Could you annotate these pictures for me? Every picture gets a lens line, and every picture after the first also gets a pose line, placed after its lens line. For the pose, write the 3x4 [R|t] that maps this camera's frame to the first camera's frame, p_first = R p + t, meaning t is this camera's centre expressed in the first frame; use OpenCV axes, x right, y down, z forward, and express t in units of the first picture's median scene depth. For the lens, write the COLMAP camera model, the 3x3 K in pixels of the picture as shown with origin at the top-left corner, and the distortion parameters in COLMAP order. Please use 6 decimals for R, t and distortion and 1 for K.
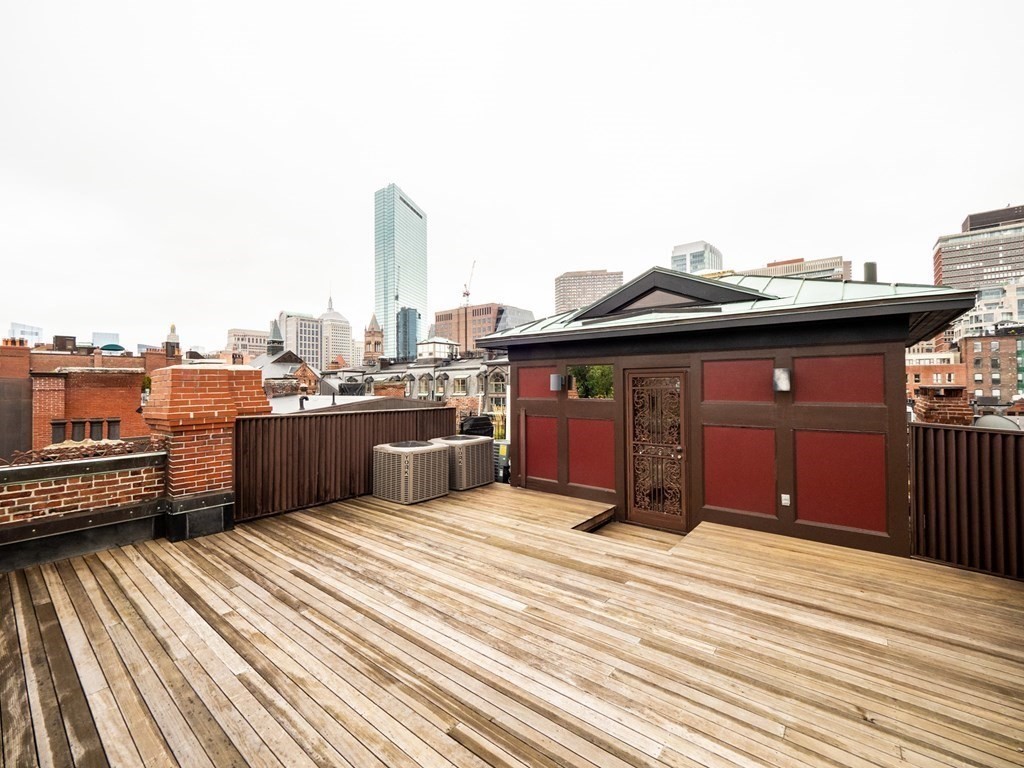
lens RADIAL K [[430.5, 0, 511.0], [0, 430.5, 382.5], [0, 0, 1]] dist [-0.001502, 0.000316]
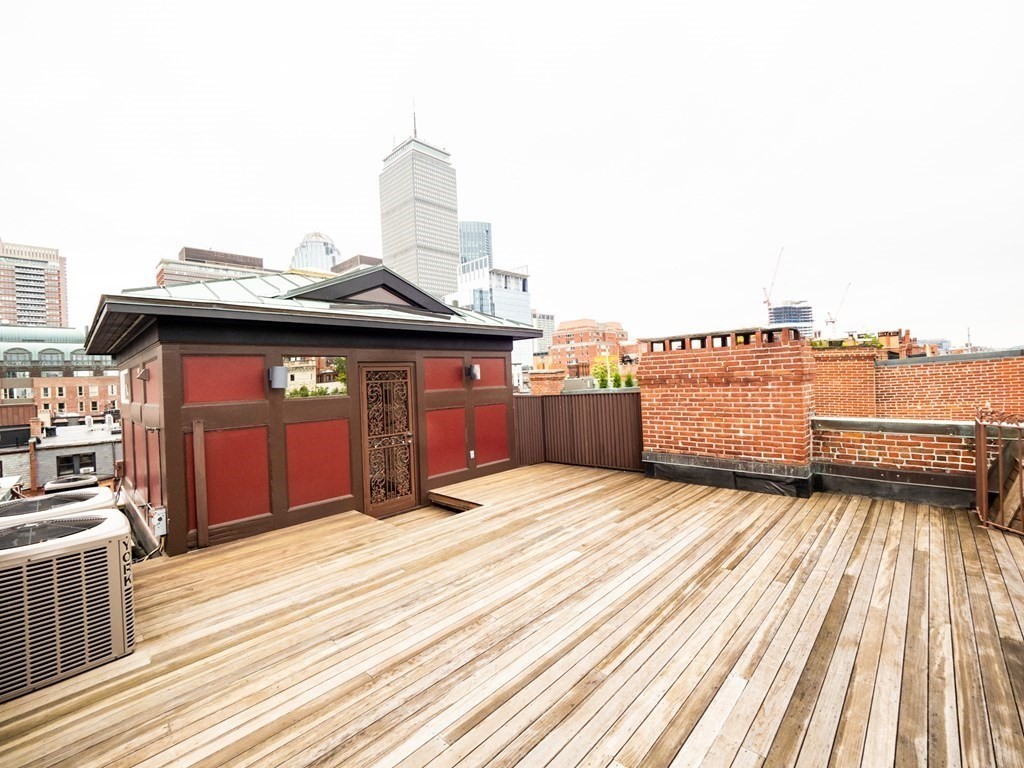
lens RADIAL K [[436.4, 0, 509.8], [0, 436.4, 377.1], [0, 0, 1]] dist [-0.000627, -0.000233]
pose [[0.096027, 0.004904, 0.995367, -0.790157], [0.032472, 0.999440, -0.008057, 0.024303], [-0.994849, 0.033096, 0.095814, 0.689626]]
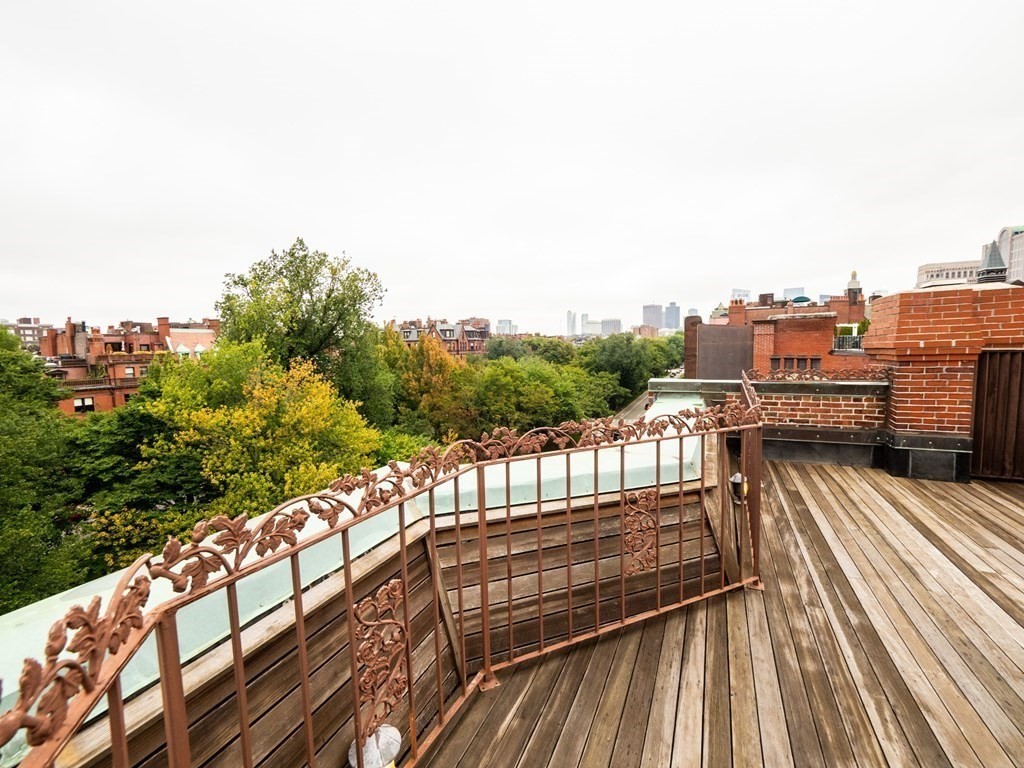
lens RADIAL K [[430.9, 0, 508.1], [0, 430.9, 380.5], [0, 0, 1]] dist [-0.006398, -0.000199]
pose [[0.231010, 0.080970, -0.969576, -0.068537], [0.031625, 0.995380, 0.090659, 0.041587], [0.972437, -0.051607, 0.227382, -0.041656]]
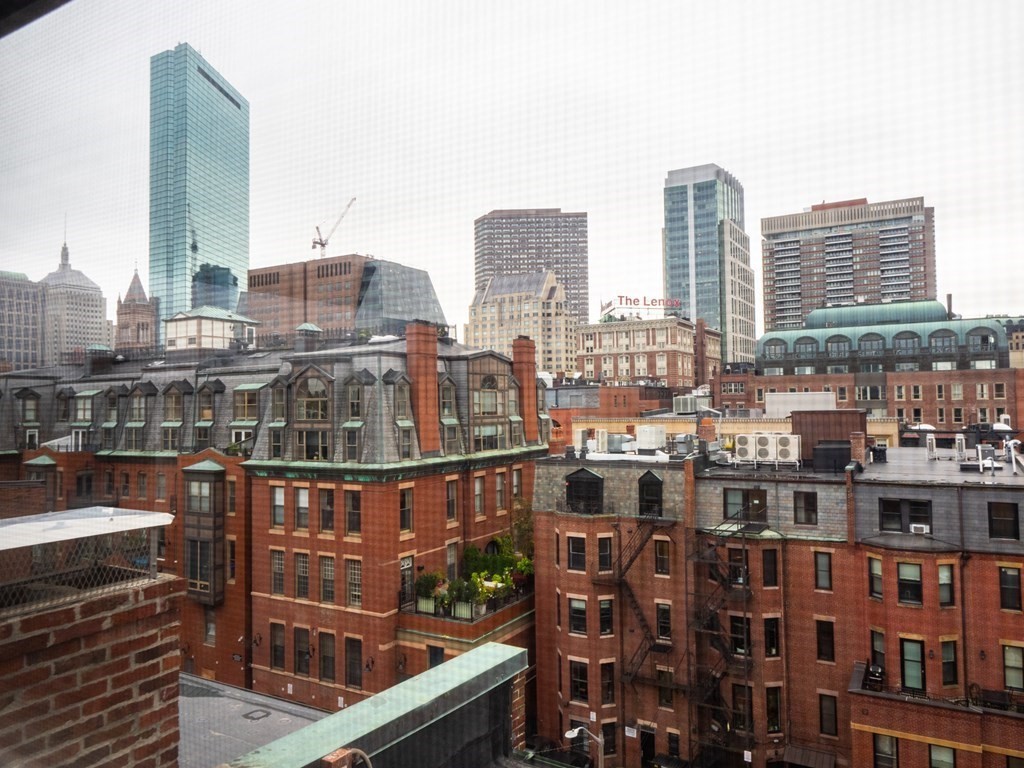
lens RADIAL K [[720.3, 0, 512.6], [0, 720.3, 380.2], [0, 0, 1]] dist [-0.004670, 0.000883]
pose [[0.989446, -0.000680, 0.144899, 0.774423], [0.004377, 0.999673, -0.025194, 0.006362], [-0.144835, 0.025562, 0.989126, 2.012897]]
